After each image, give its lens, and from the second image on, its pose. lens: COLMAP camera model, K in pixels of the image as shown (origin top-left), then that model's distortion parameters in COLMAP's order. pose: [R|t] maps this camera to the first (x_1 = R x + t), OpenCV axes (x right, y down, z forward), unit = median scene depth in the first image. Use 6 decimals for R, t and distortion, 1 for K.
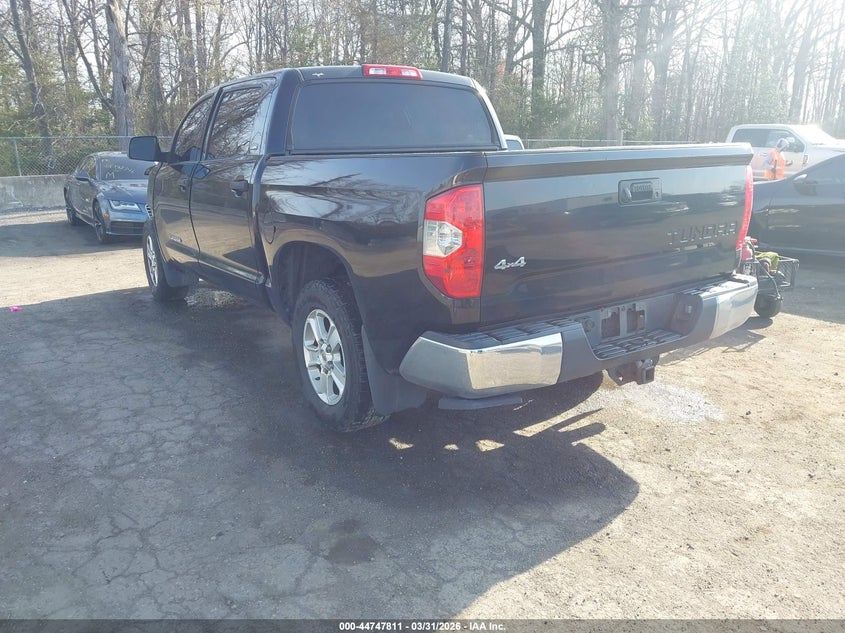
lens RADIAL K [[659.0, 0, 417.3], [0, 659.0, 317.2], [0, 0, 1]] dist [0.008986, 0.003257]
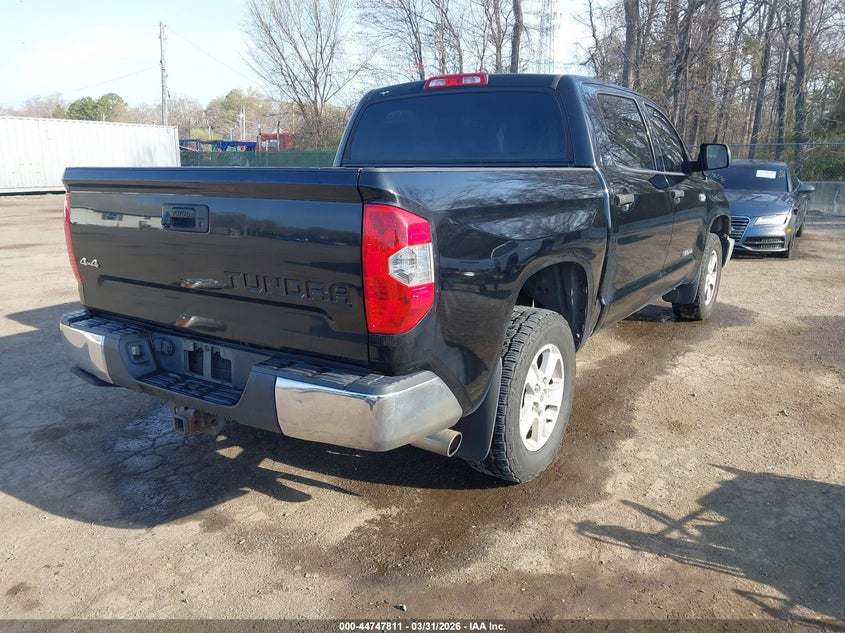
lens RADIAL K [[659.0, 0, 417.3], [0, 659.0, 317.2], [0, 0, 1]] dist [0.008986, 0.003257]
pose [[0.392246, 0.233585, -0.889708, 1.338534], [-0.240650, 0.959593, 0.145837, -0.279271], [0.887823, 0.156904, 0.432609, 0.955268]]
